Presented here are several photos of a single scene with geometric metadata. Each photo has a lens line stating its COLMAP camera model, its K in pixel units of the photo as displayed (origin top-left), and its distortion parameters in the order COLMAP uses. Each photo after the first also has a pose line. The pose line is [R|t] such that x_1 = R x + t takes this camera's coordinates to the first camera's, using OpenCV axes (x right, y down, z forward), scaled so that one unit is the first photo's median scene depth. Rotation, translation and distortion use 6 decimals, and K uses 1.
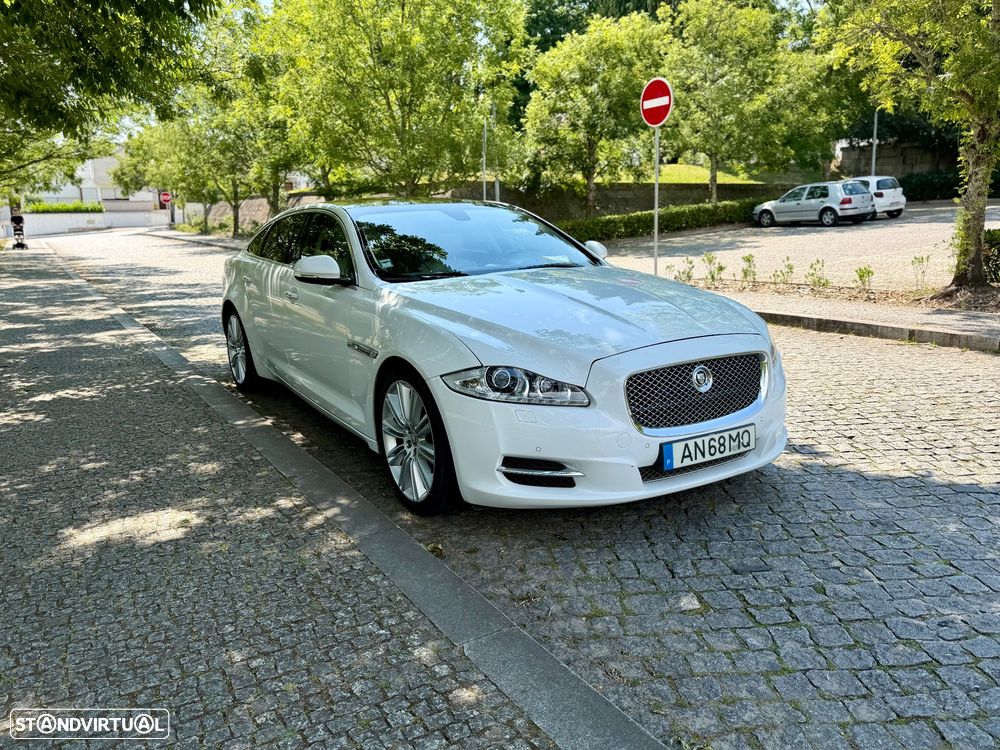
lens RADIAL K [[770.6, 0, 494.5], [0, 770.6, 369.3], [0, 0, 1]] dist [0.040935, -0.053791]
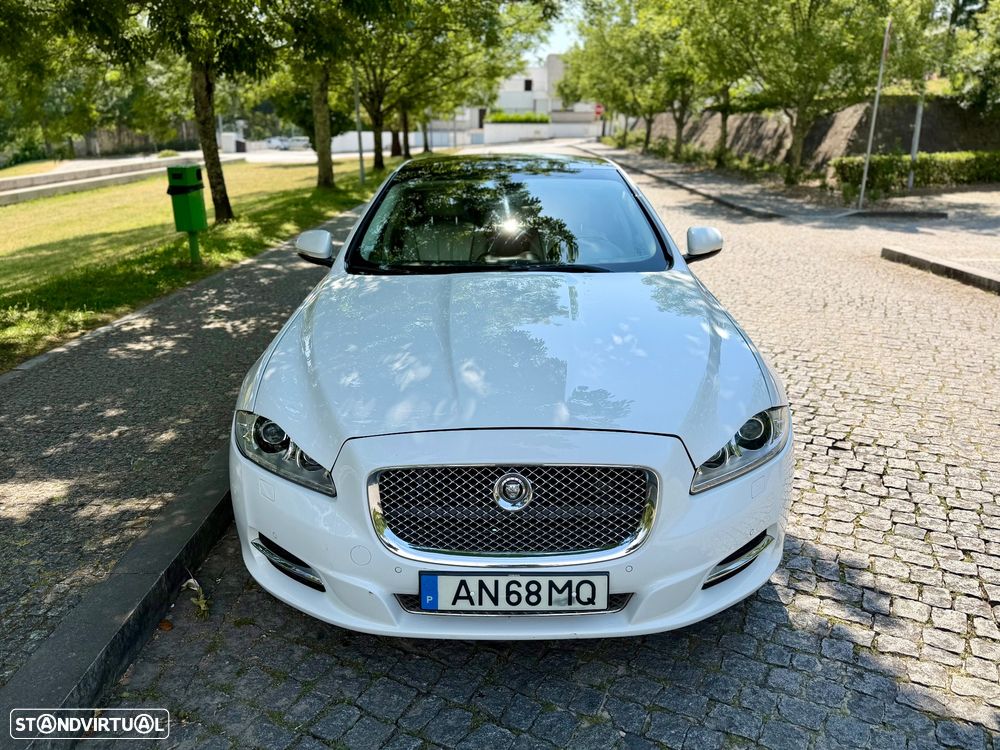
lens RADIAL K [[770.6, 0, 504.1], [0, 770.6, 370.1], [0, 0, 1]] dist [0.040935, -0.053791]
pose [[0.853585, 0.172862, -0.491439, 0.079720], [-0.117241, 0.982886, 0.142090, -0.026039], [0.507590, -0.063669, 0.859243, 0.058865]]
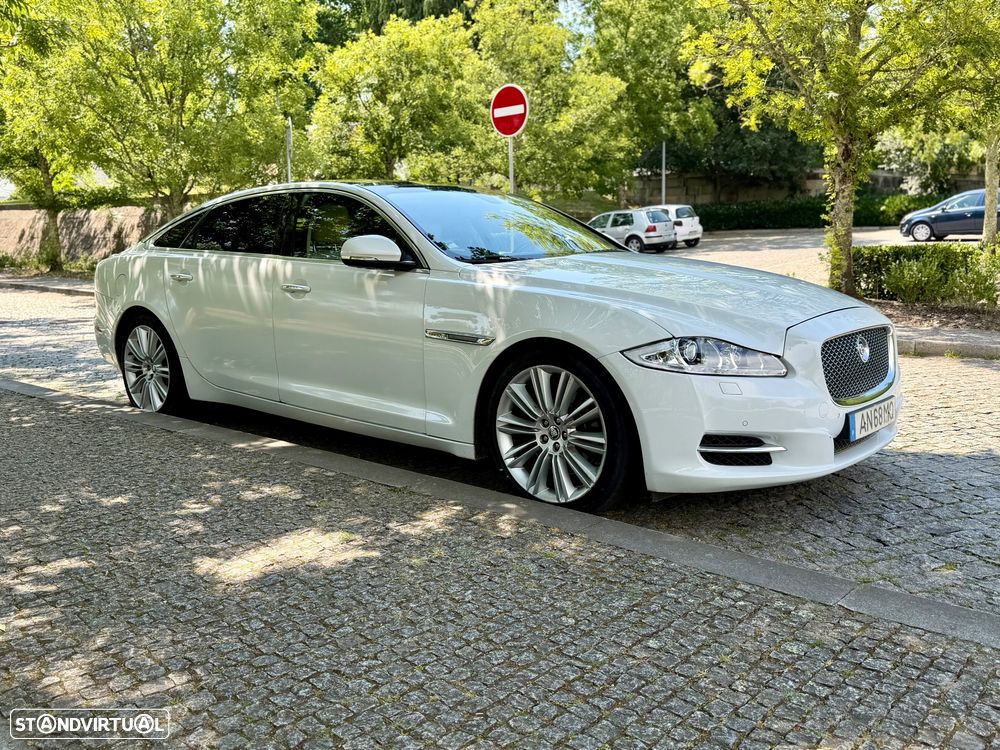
lens RADIAL K [[888.9, 0, 502.4], [0, 888.9, 371.9], [0, 0, 1]] dist [0.065137, -0.085057]
pose [[0.953922, -0.030176, 0.298532, -0.070879], [0.047554, 0.997560, -0.051118, 0.010868], [-0.296261, 0.062959, 0.953030, 0.006611]]
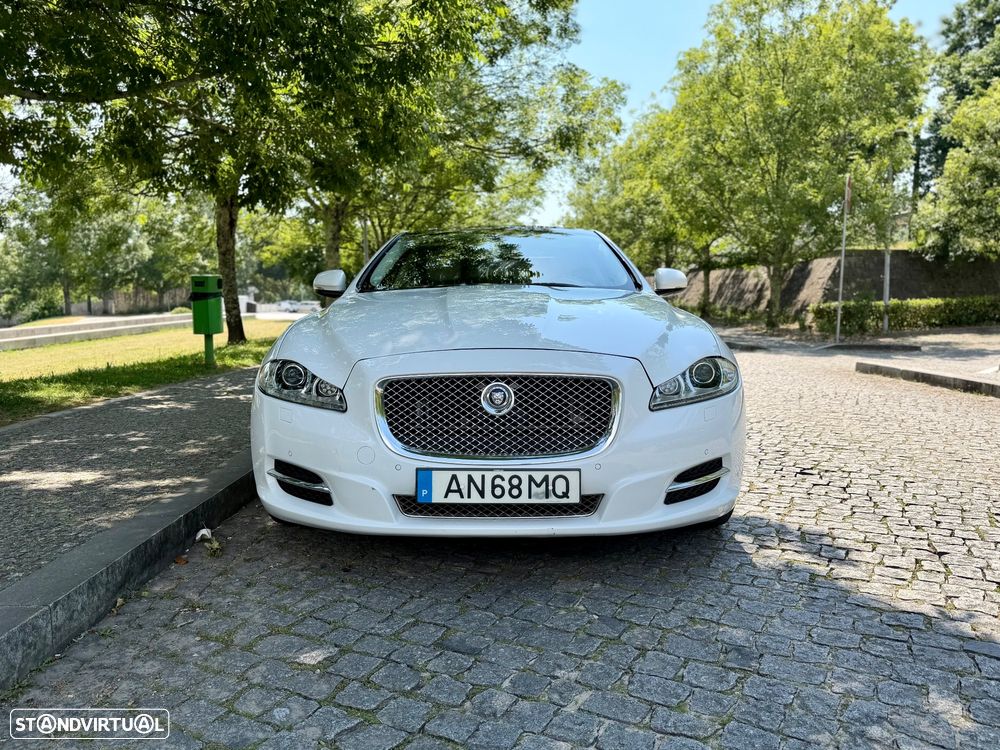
lens RADIAL K [[770.6, 0, 502.2], [0, 770.6, 361.2], [0, 0, 1]] dist [0.040935, -0.053791]
pose [[0.853473, 0.063225, -0.517287, 0.094237], [-0.120982, 0.989533, -0.078664, 0.004990], [0.506899, 0.129720, 0.852189, 0.044852]]
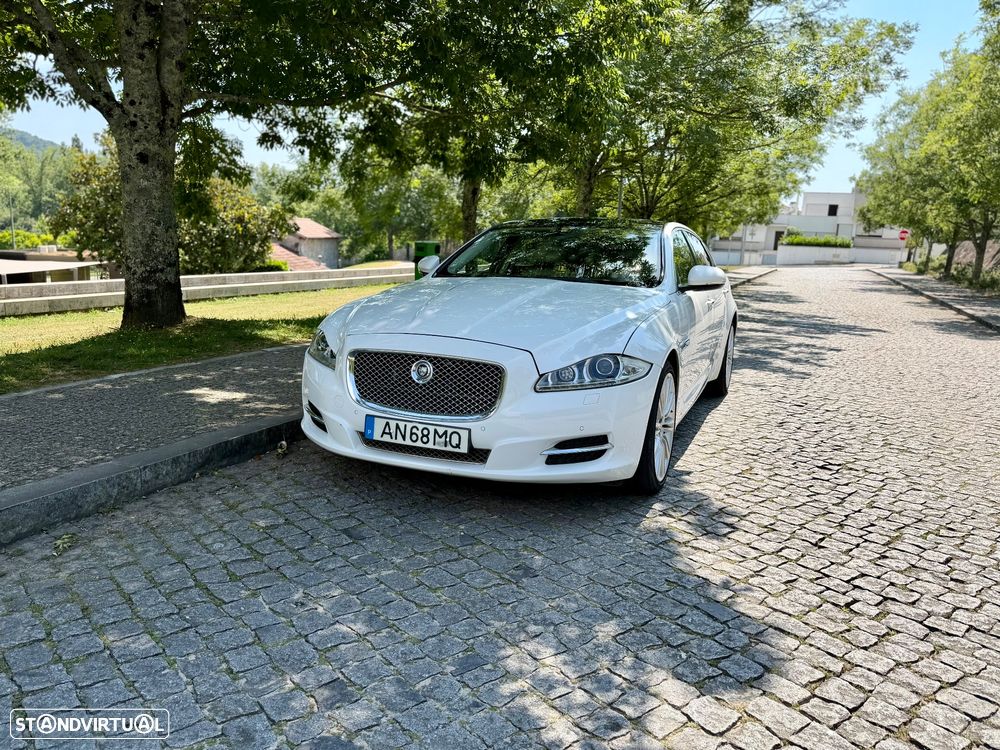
lens RADIAL K [[770.6, 0, 501.5], [0, 770.6, 369.0], [0, 0, 1]] dist [0.040935, -0.053791]
pose [[0.592546, 0.170088, -0.787375, 0.166546], [-0.207244, 0.976740, 0.055031, -0.010478], [0.778421, 0.130570, 0.614013, 0.057227]]
